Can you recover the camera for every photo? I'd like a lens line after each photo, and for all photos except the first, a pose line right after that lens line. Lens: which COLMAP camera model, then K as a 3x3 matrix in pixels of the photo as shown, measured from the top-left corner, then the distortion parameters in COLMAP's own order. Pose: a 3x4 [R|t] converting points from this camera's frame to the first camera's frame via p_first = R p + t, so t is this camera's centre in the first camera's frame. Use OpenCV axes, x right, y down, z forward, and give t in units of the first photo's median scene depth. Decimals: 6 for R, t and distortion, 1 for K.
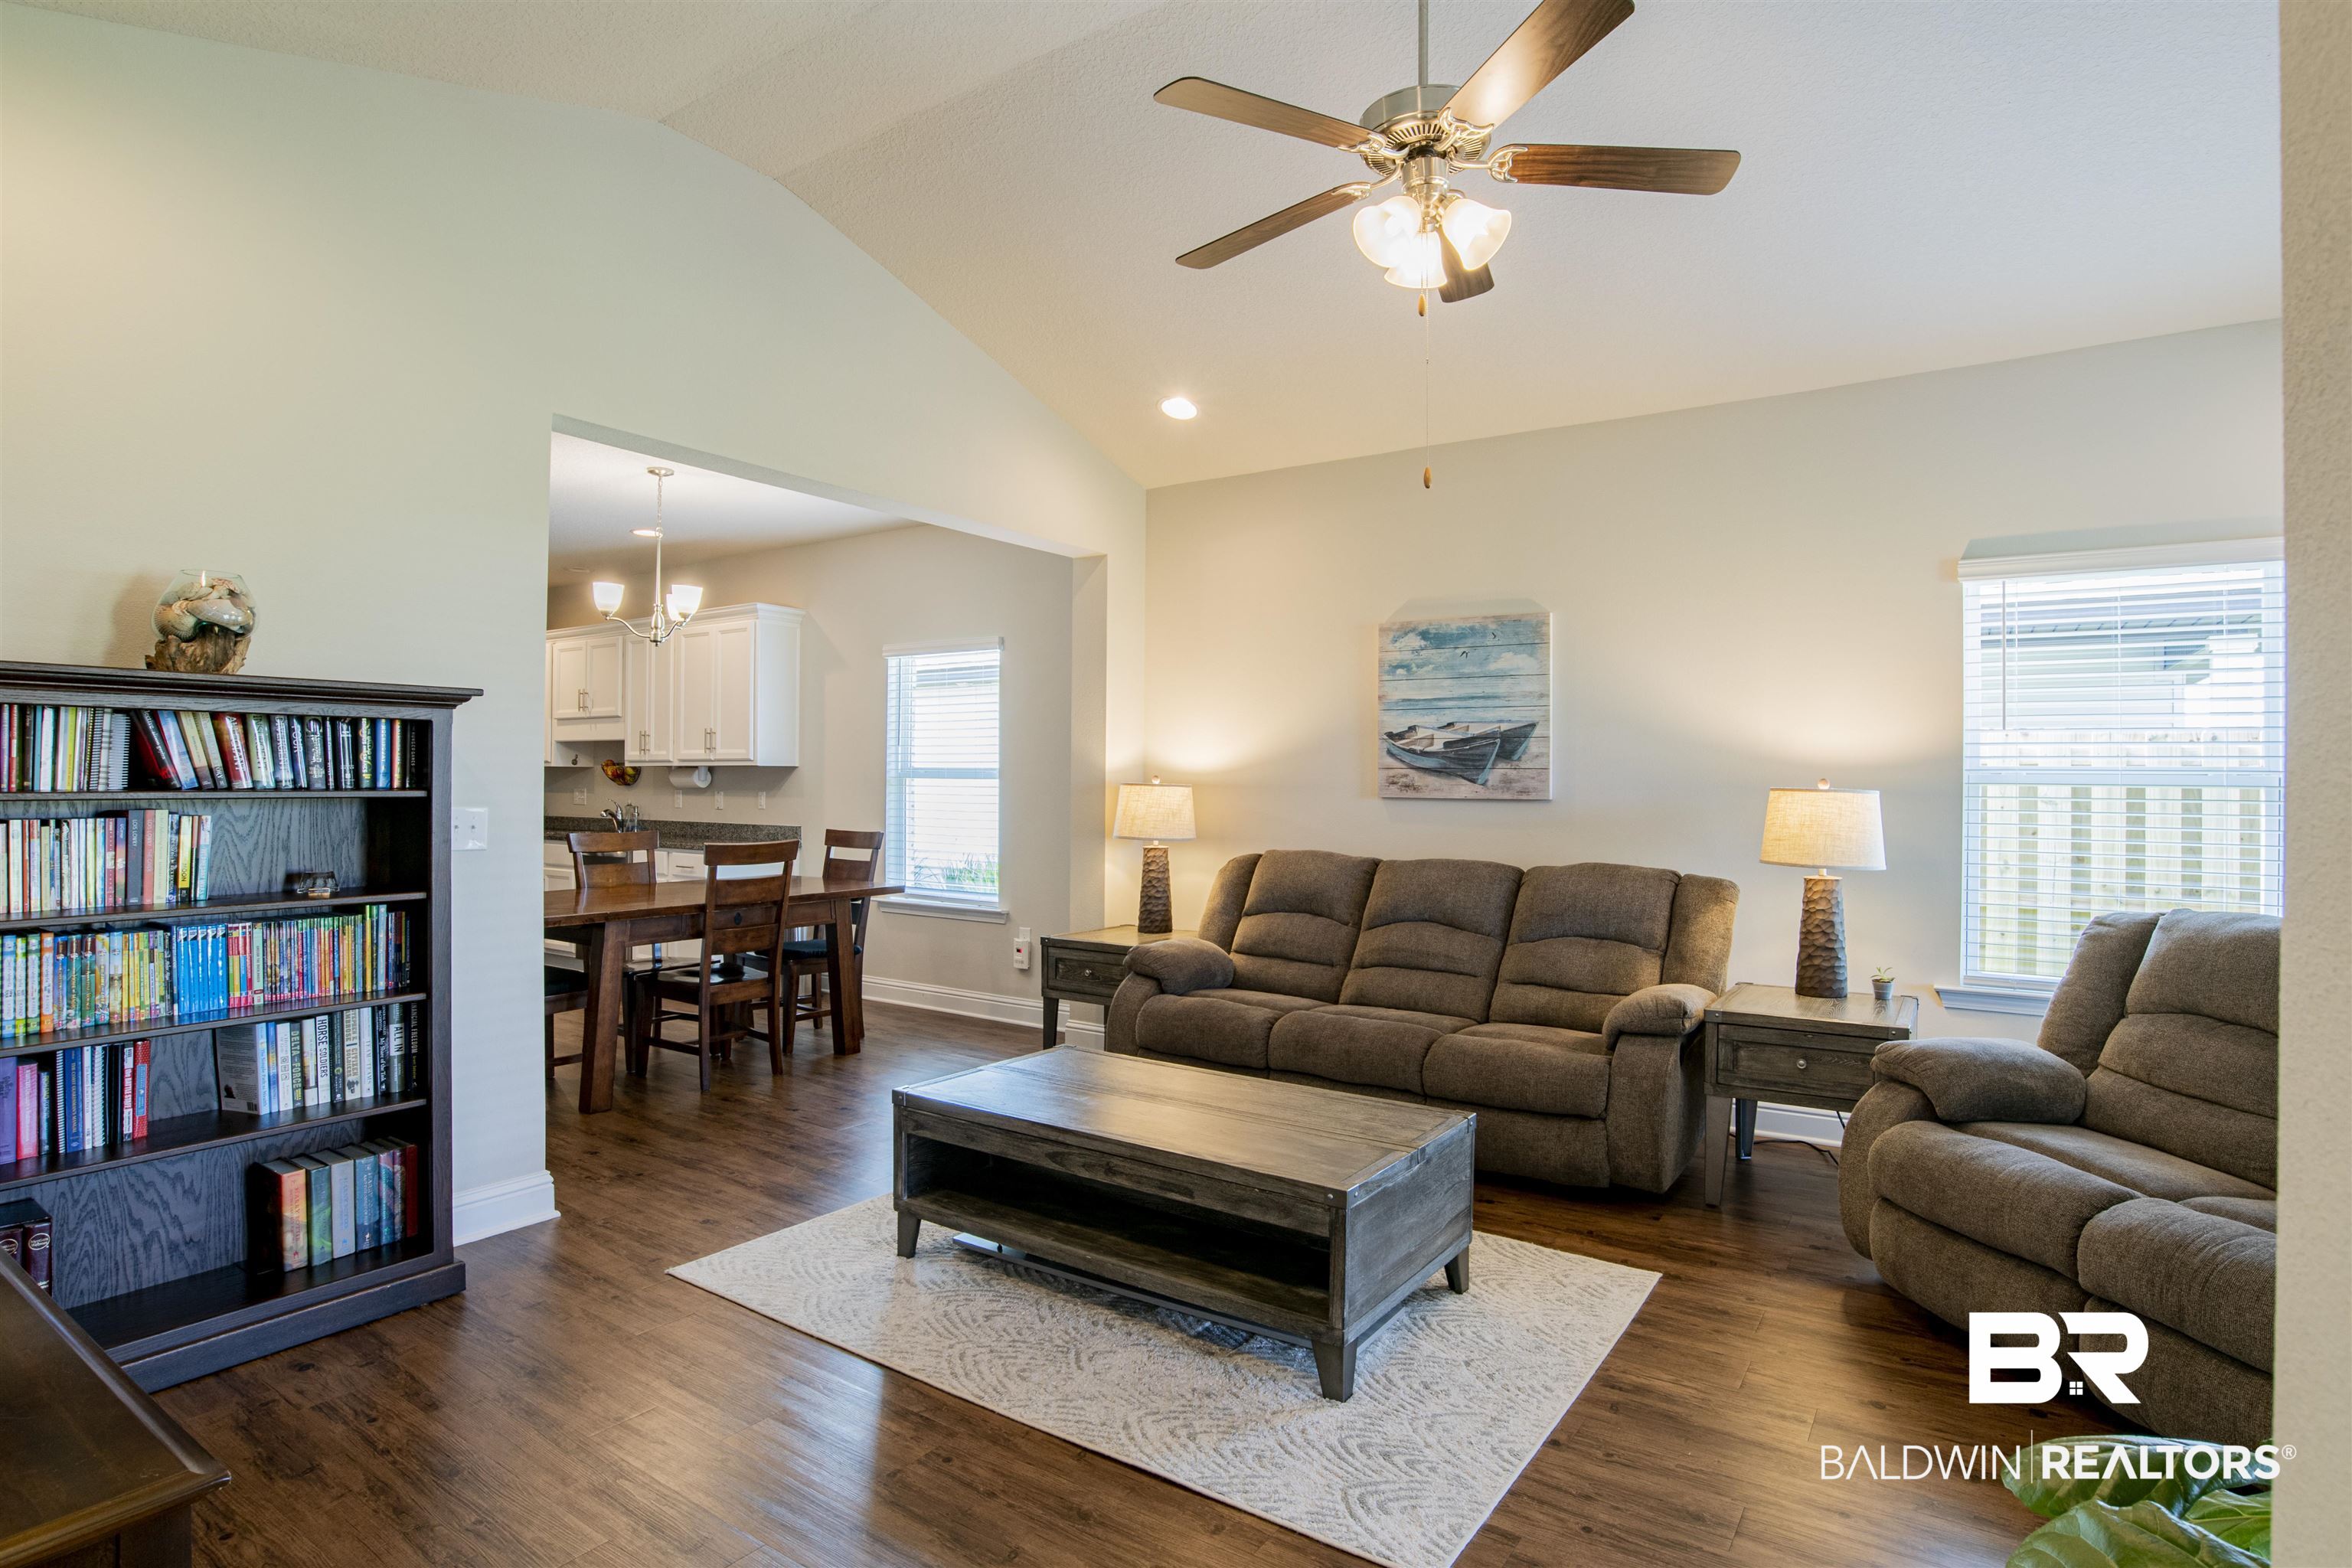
lens RADIAL K [[1211.9, 0, 1162.8], [0, 1211.9, 781.6], [0, 0, 1]] dist [-0.007777, -0.000232]
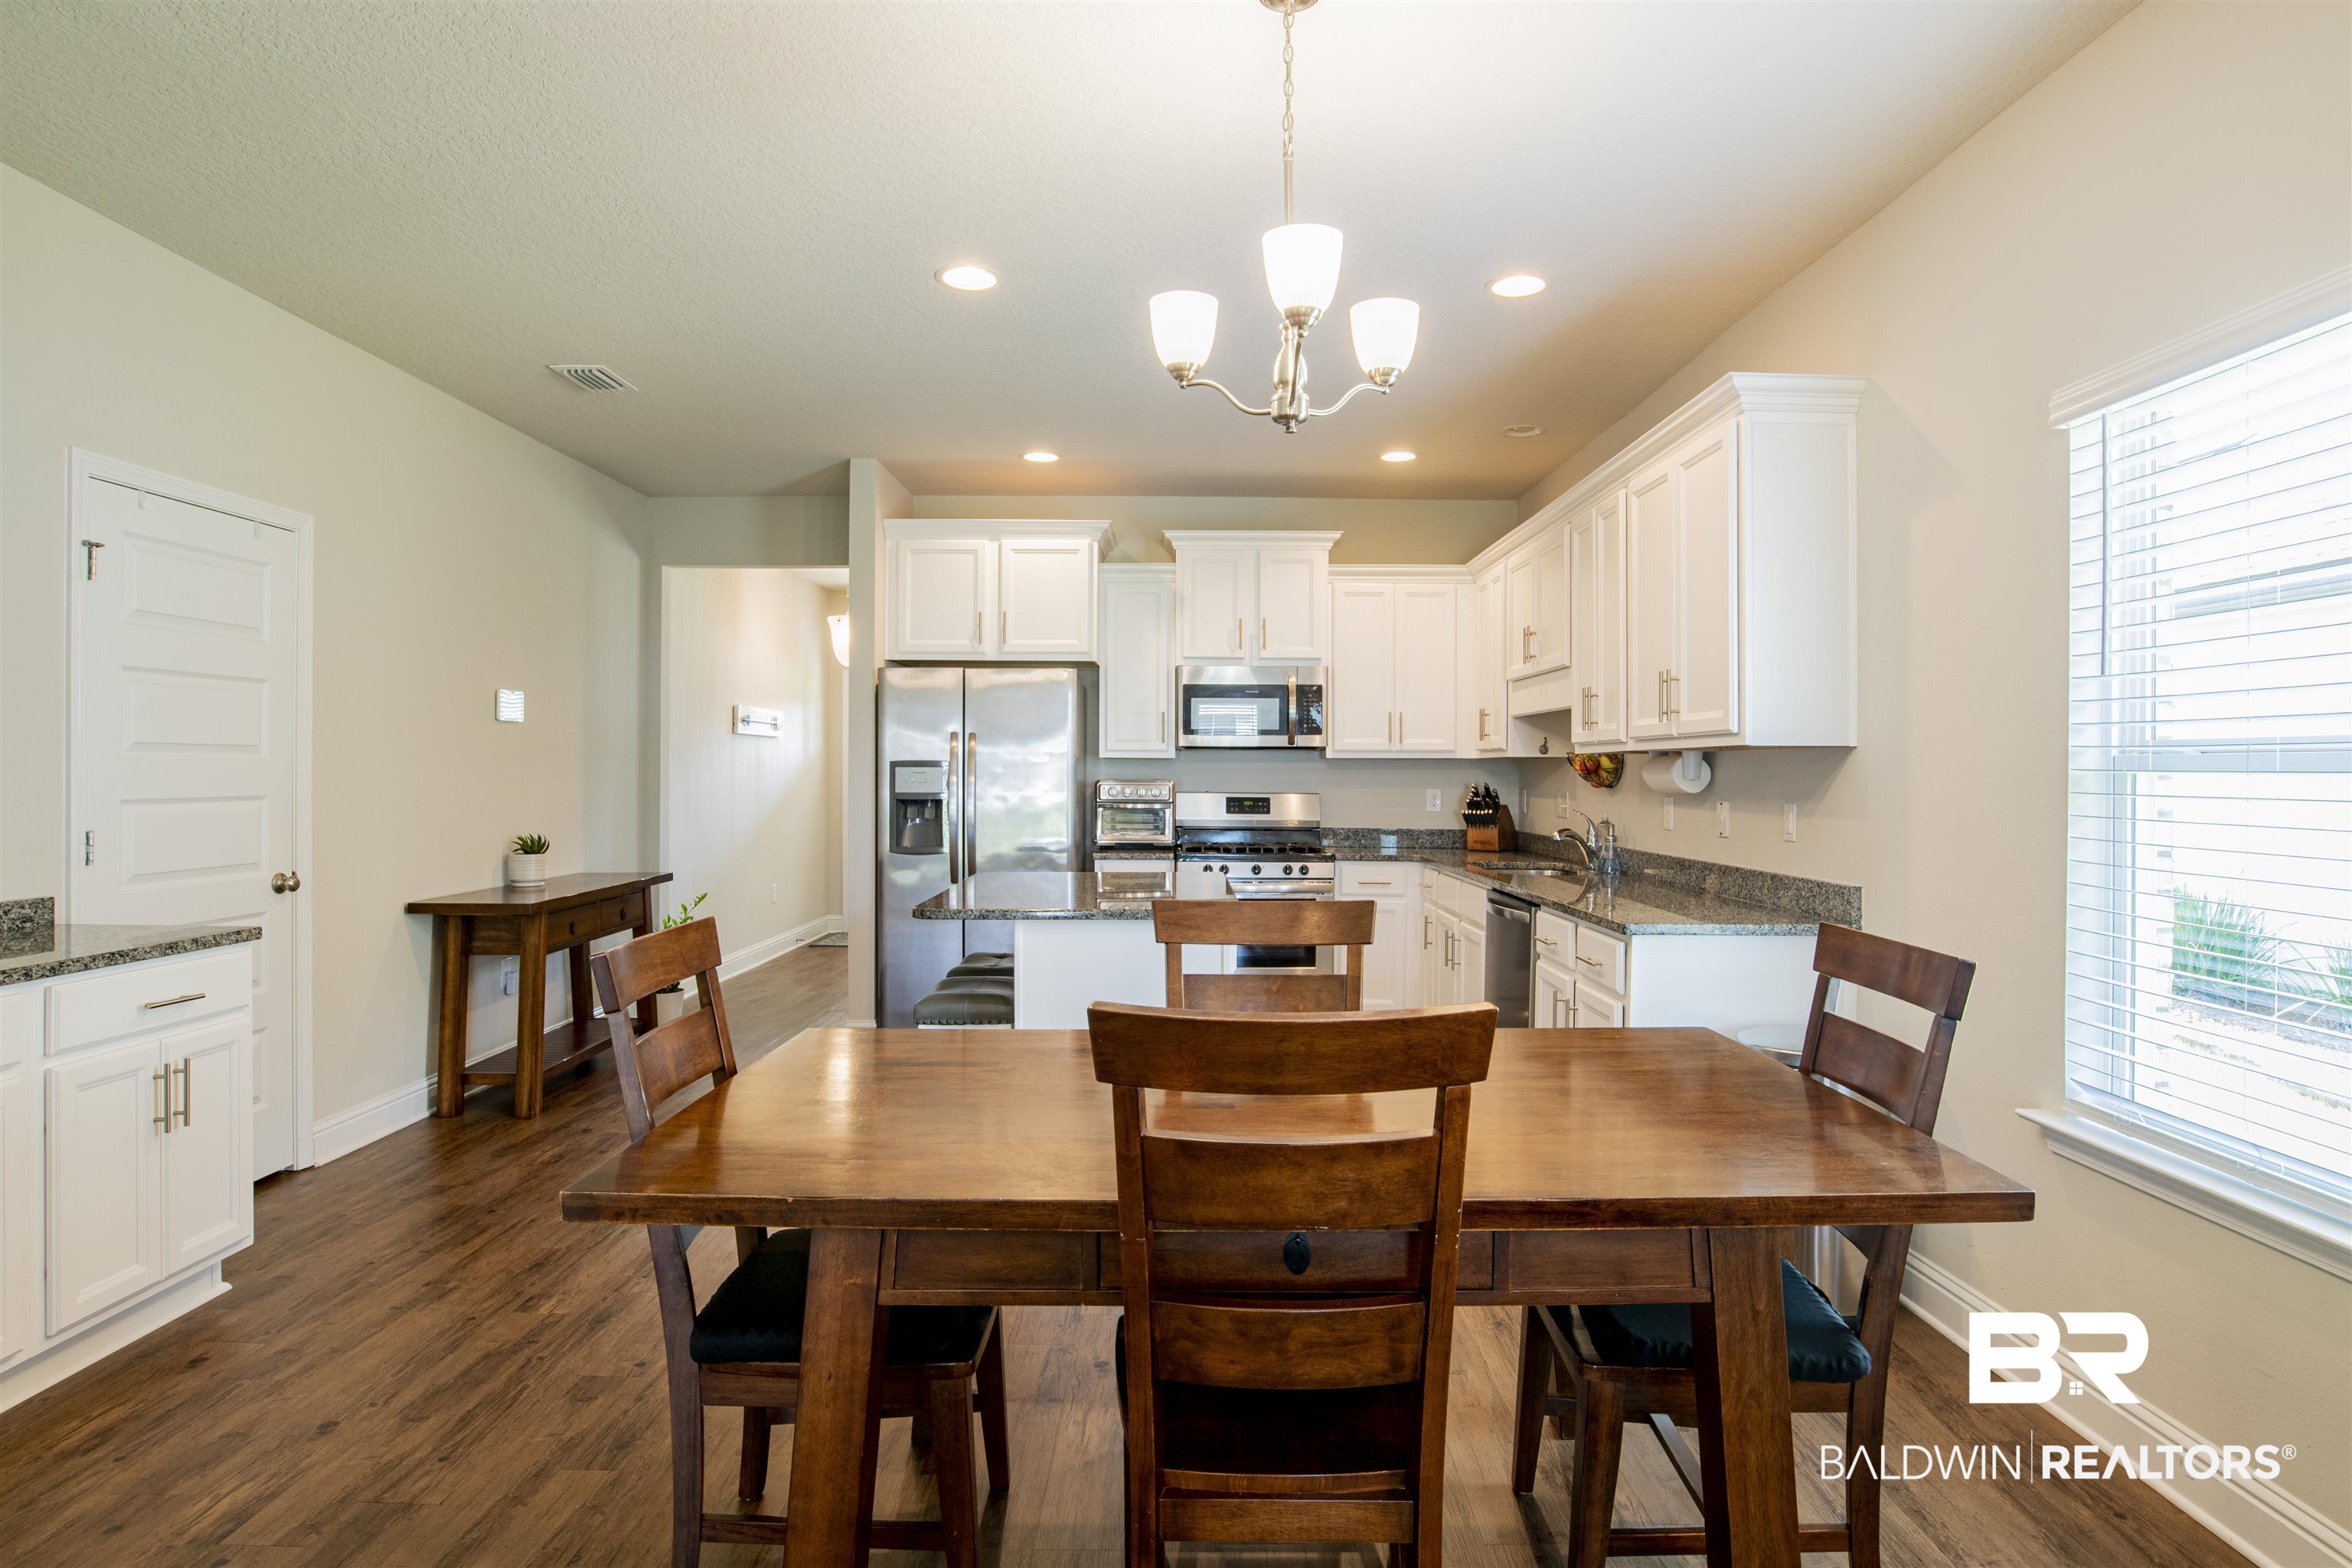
lens RADIAL K [[1275.1, 0, 1157.4], [0, 1275.1, 767.9], [0, 0, 1]] dist [-0.036906, 0.001907]
pose [[0.584842, -0.007121, -0.811116, -0.083984], [-0.000303, 0.999959, -0.008997, -0.000470], [0.811147, 0.005507, 0.584816, 0.540680]]
